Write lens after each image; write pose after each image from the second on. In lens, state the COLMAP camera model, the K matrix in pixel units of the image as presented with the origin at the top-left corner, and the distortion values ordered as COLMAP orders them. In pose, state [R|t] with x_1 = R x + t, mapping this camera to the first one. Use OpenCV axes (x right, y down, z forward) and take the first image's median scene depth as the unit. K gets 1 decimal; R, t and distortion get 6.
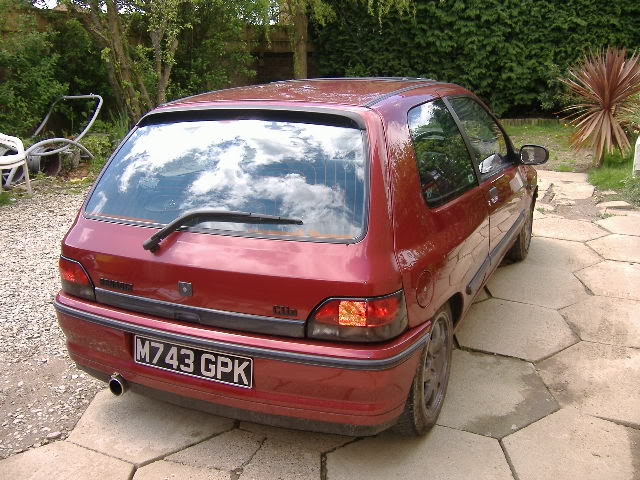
lens RADIAL K [[666.4, 0, 316.0], [0, 666.4, 242.7], [0, 0, 1]] dist [-0.122647, 0.112688]
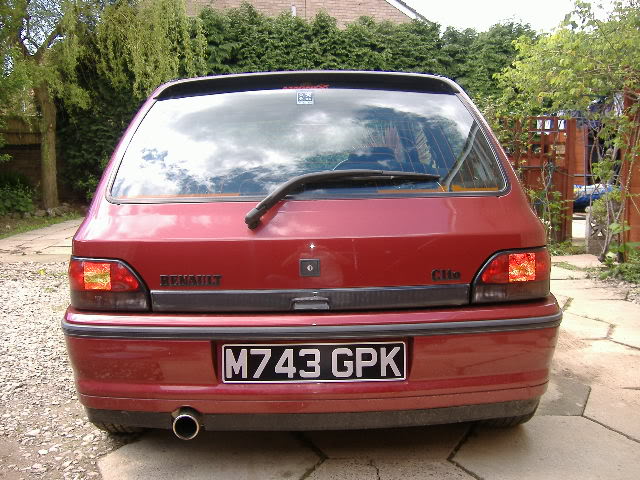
lens RADIAL K [[666.4, 0, 316.0], [0, 666.4, 242.7], [0, 0, 1]] dist [-0.122647, 0.112688]
pose [[0.896906, -0.037363, 0.440640, -0.530128], [0.112334, 0.982990, -0.145301, 0.154324], [-0.427716, 0.179820, 0.885846, 0.281911]]
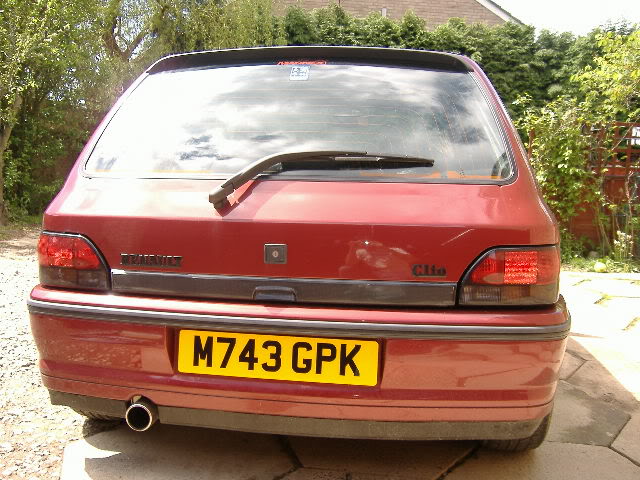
lens RADIAL K [[666.4, 0, 316.0], [0, 666.4, 242.7], [0, 0, 1]] dist [-0.122647, 0.112688]
pose [[0.950207, 0.014148, 0.311299, -0.373381], [0.039391, 0.985502, -0.165028, 0.175507], [-0.309120, 0.169074, 0.935873, 0.304579]]
